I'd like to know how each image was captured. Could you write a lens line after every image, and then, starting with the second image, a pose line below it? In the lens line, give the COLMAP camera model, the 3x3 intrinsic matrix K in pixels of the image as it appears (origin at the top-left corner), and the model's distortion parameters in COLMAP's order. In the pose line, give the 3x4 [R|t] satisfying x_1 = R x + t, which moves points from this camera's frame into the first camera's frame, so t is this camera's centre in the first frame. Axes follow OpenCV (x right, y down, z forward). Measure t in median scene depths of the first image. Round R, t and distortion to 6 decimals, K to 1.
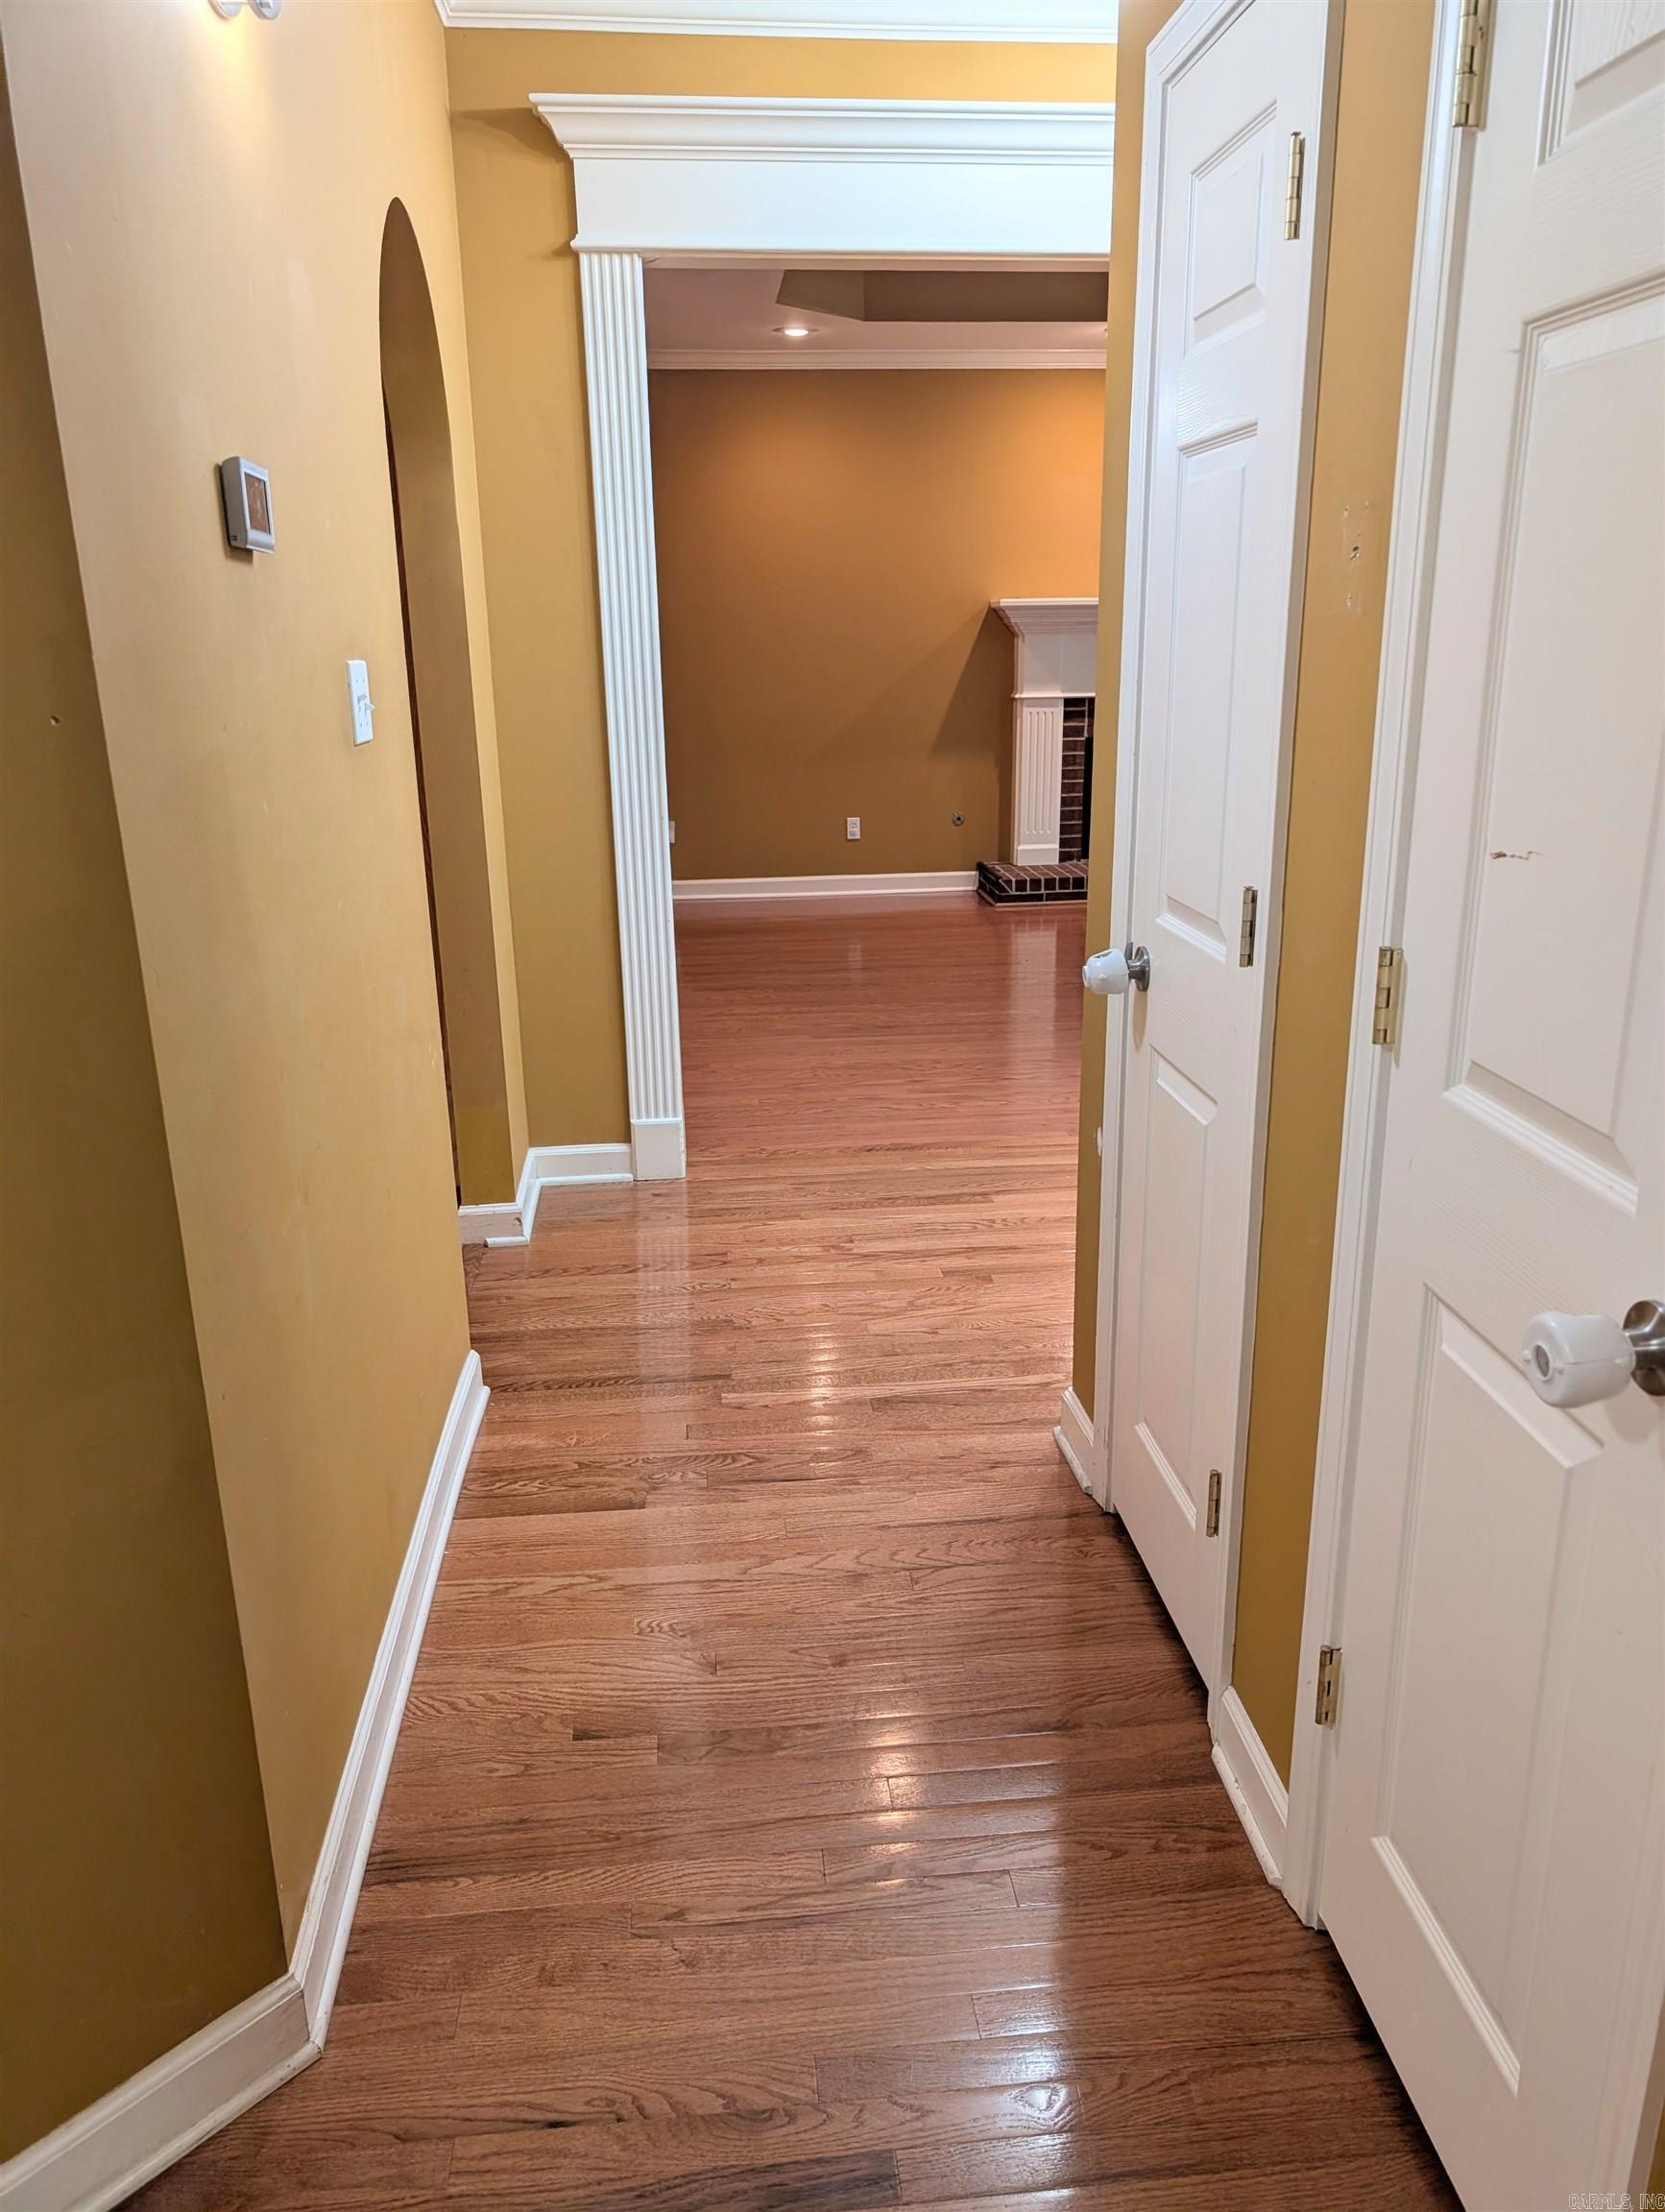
lens RADIAL K [[1582.7, 0, 833.4], [0, 1582.7, 1109.7], [0, 0, 1]] dist [0.016630, -0.009464]
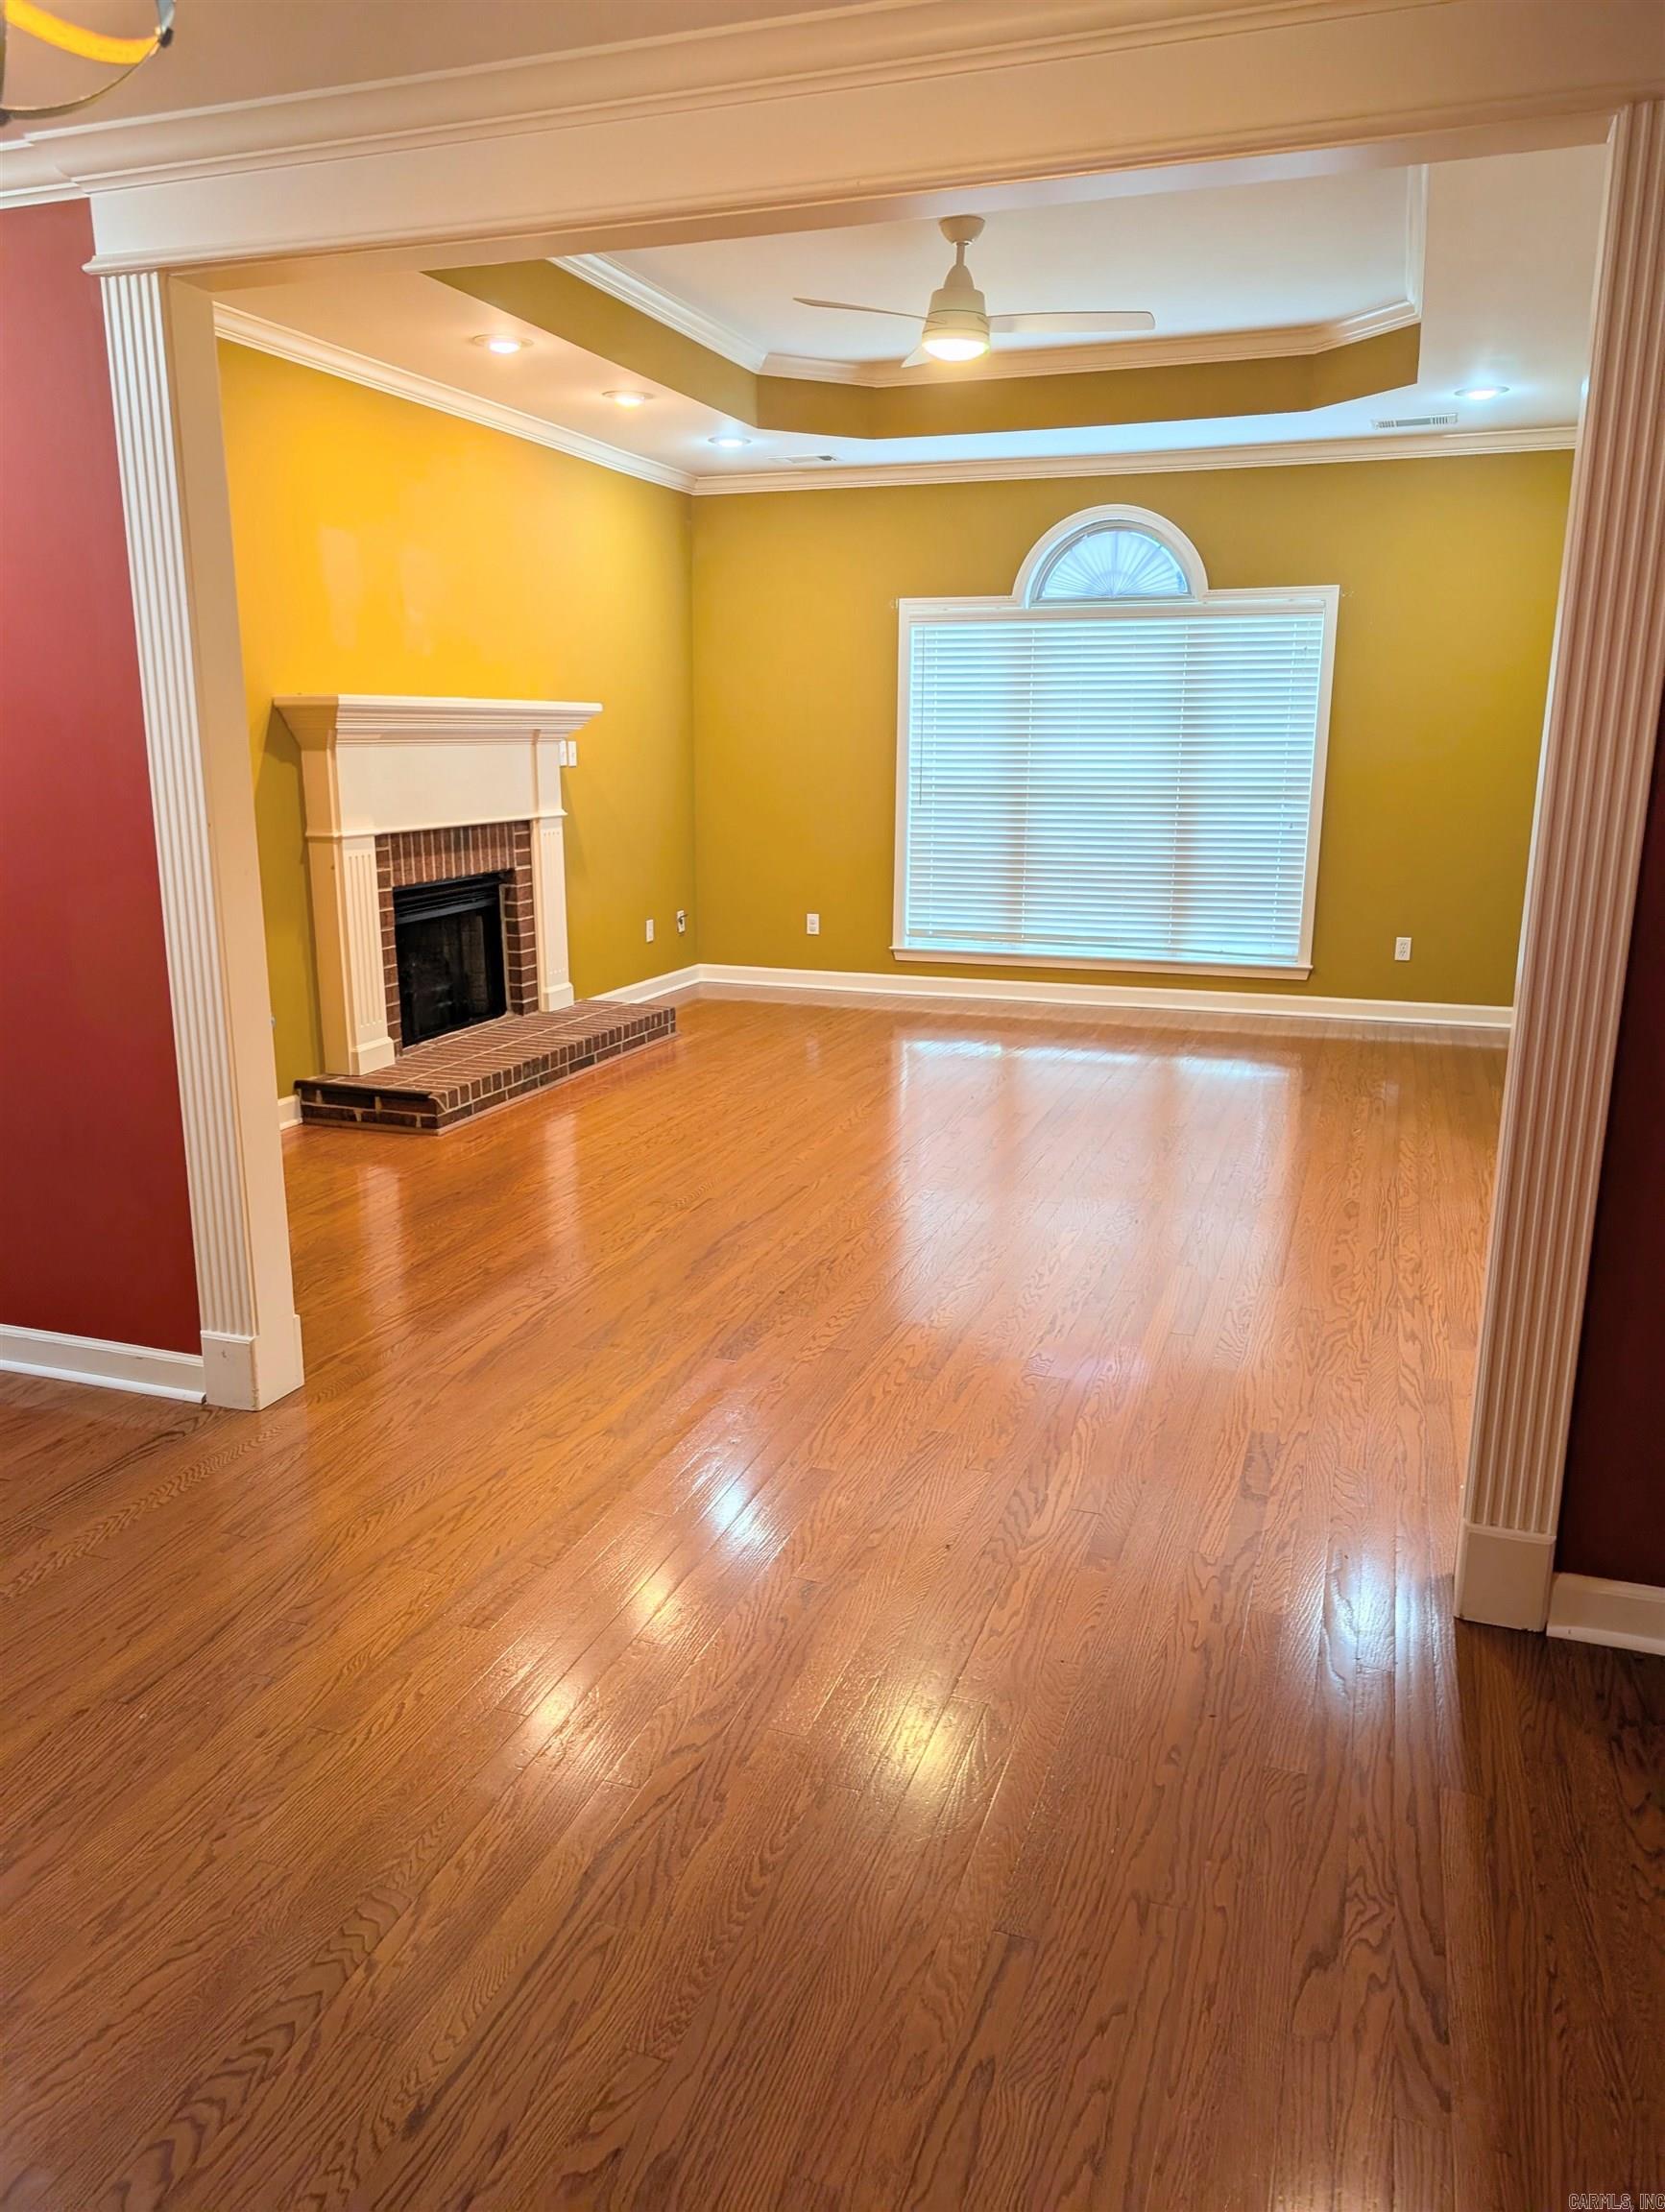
lens RADIAL K [[1582.7, 0, 823.5], [0, 1582.7, 1111.3], [0, 0, 1]] dist [0.016630, -0.009464]
pose [[0.428519, -0.196416, 0.881925, -0.428070], [0.253850, 0.962942, 0.091116, -0.157931], [-0.867140, 0.184832, 0.462499, 0.534351]]
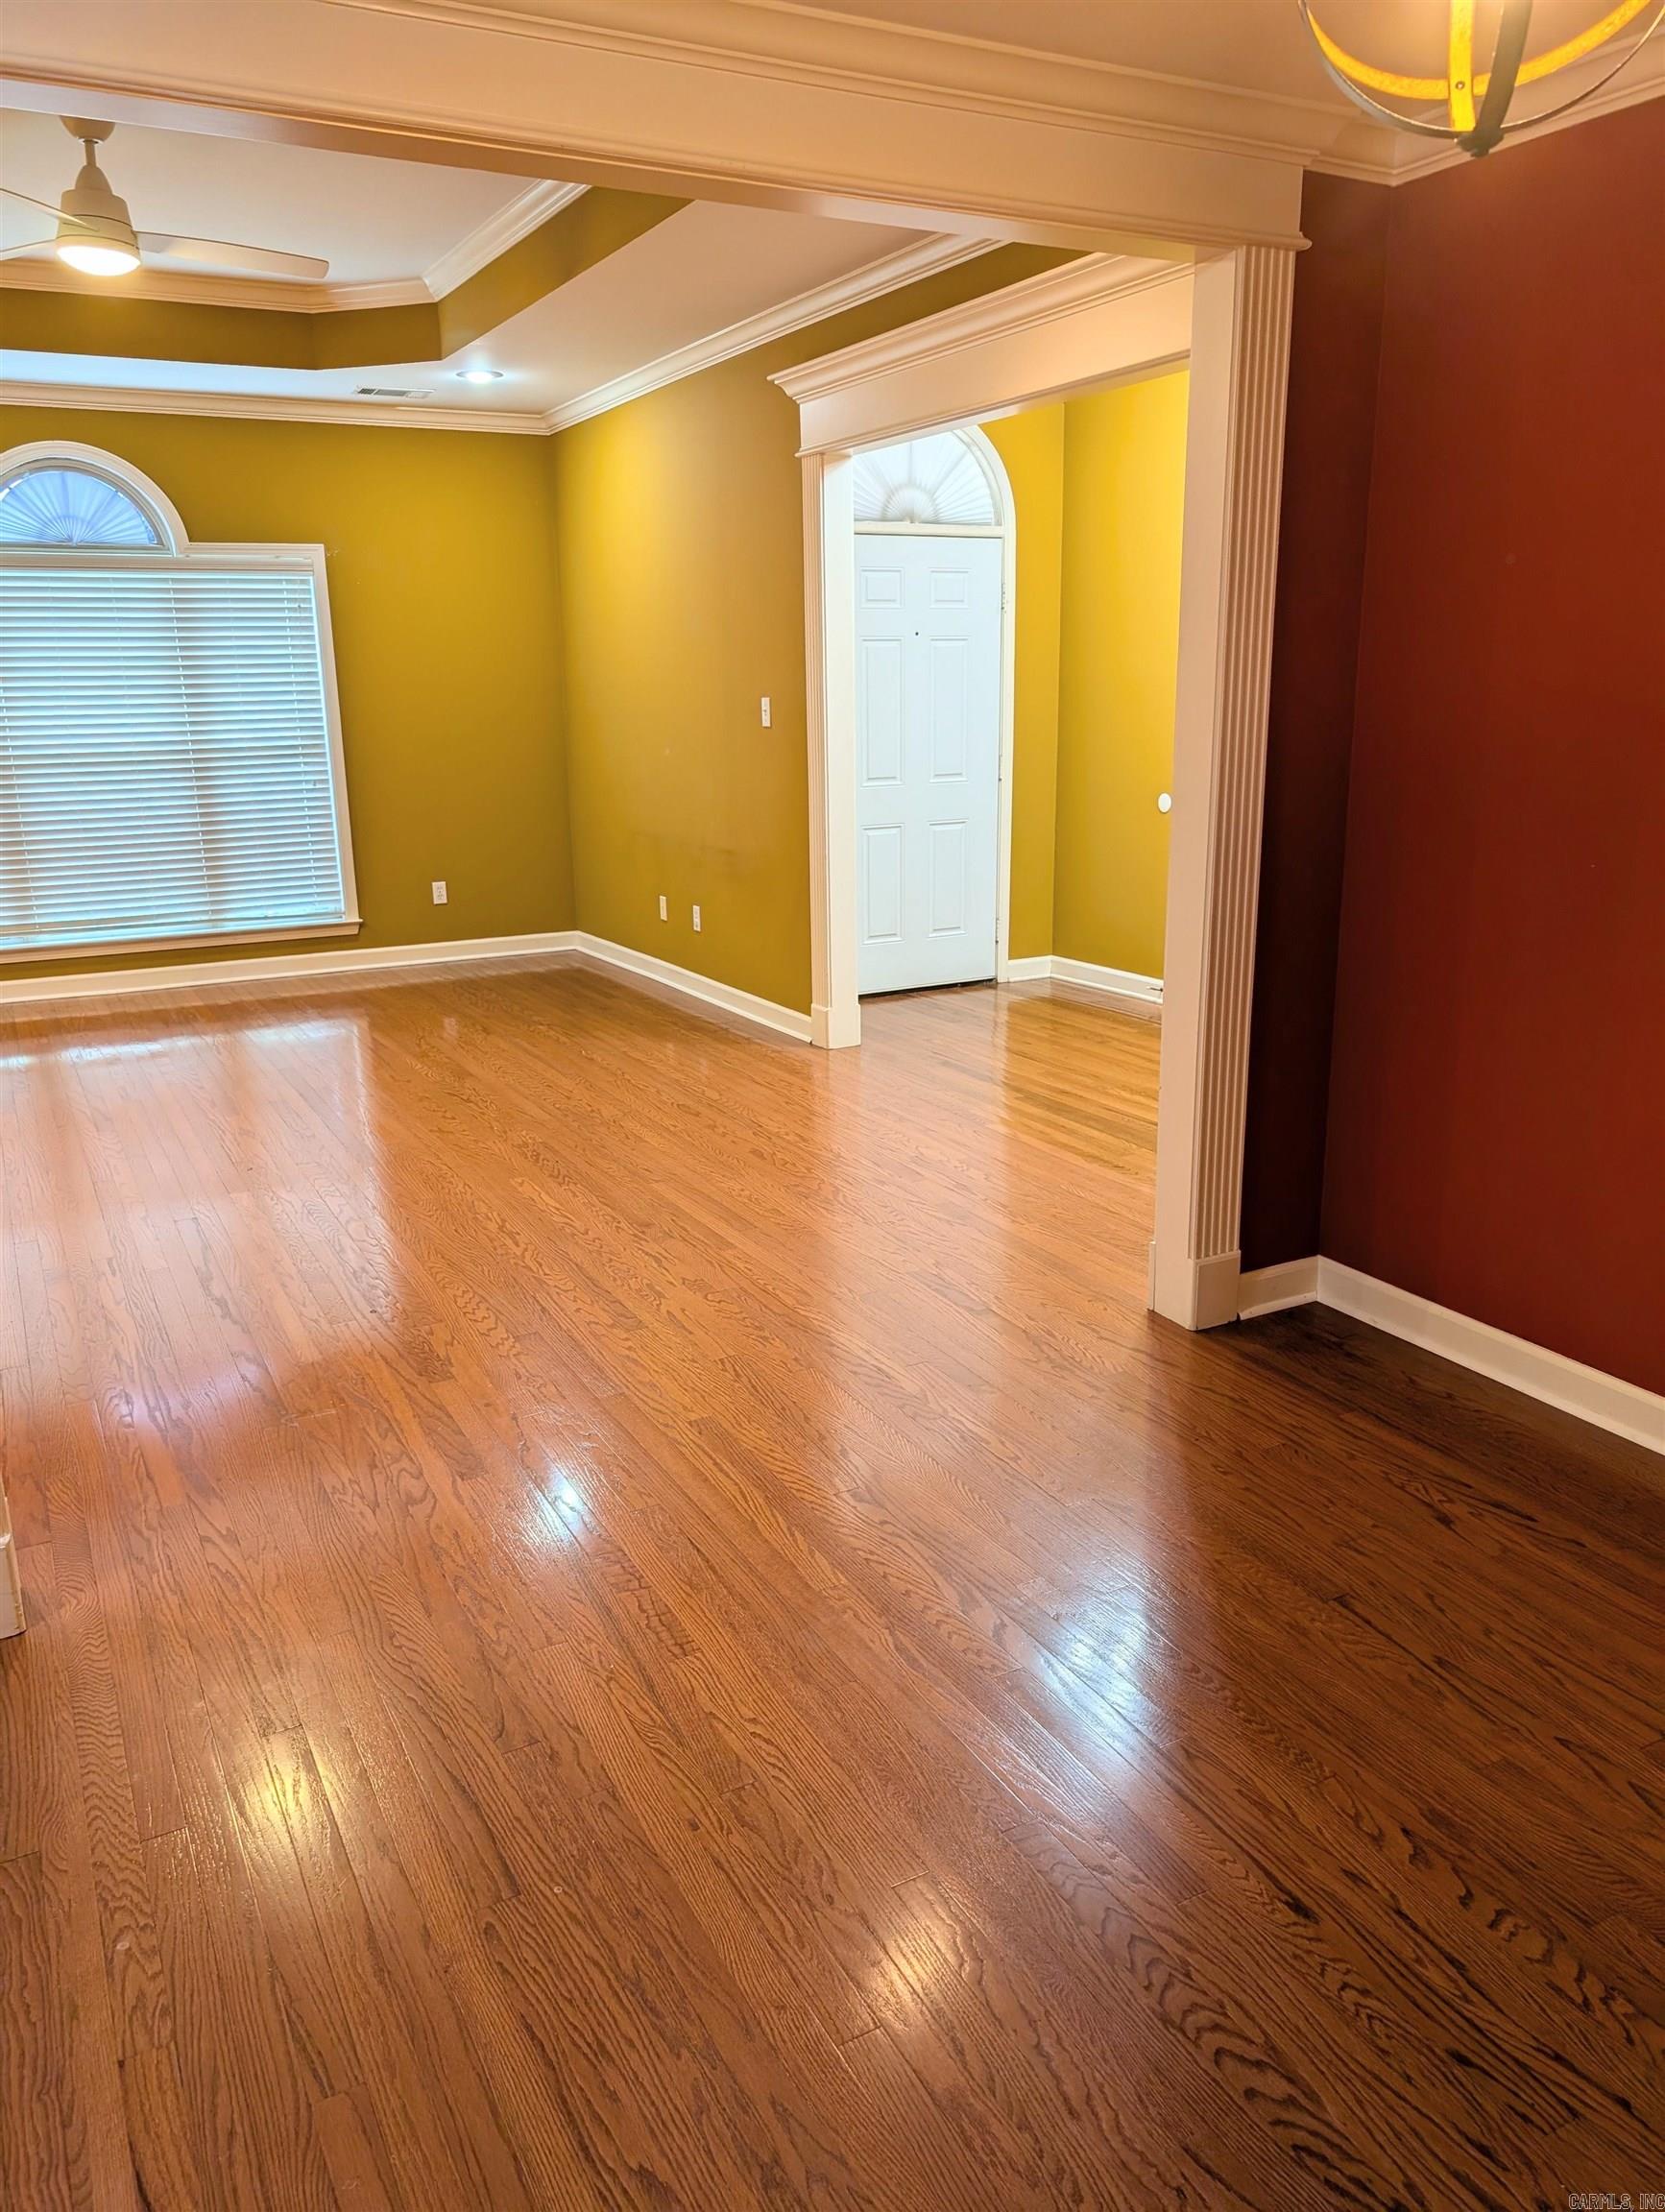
lens RADIAL K [[1582.7, 0, 822.8], [0, 1582.7, 1099.6], [0, 0, 1]] dist [0.016630, -0.009464]
pose [[-0.375929, -0.219728, 0.900221, -0.452721], [0.288424, 0.895478, 0.339015, -0.230699], [-0.880619, 0.387091, -0.273261, 0.765879]]
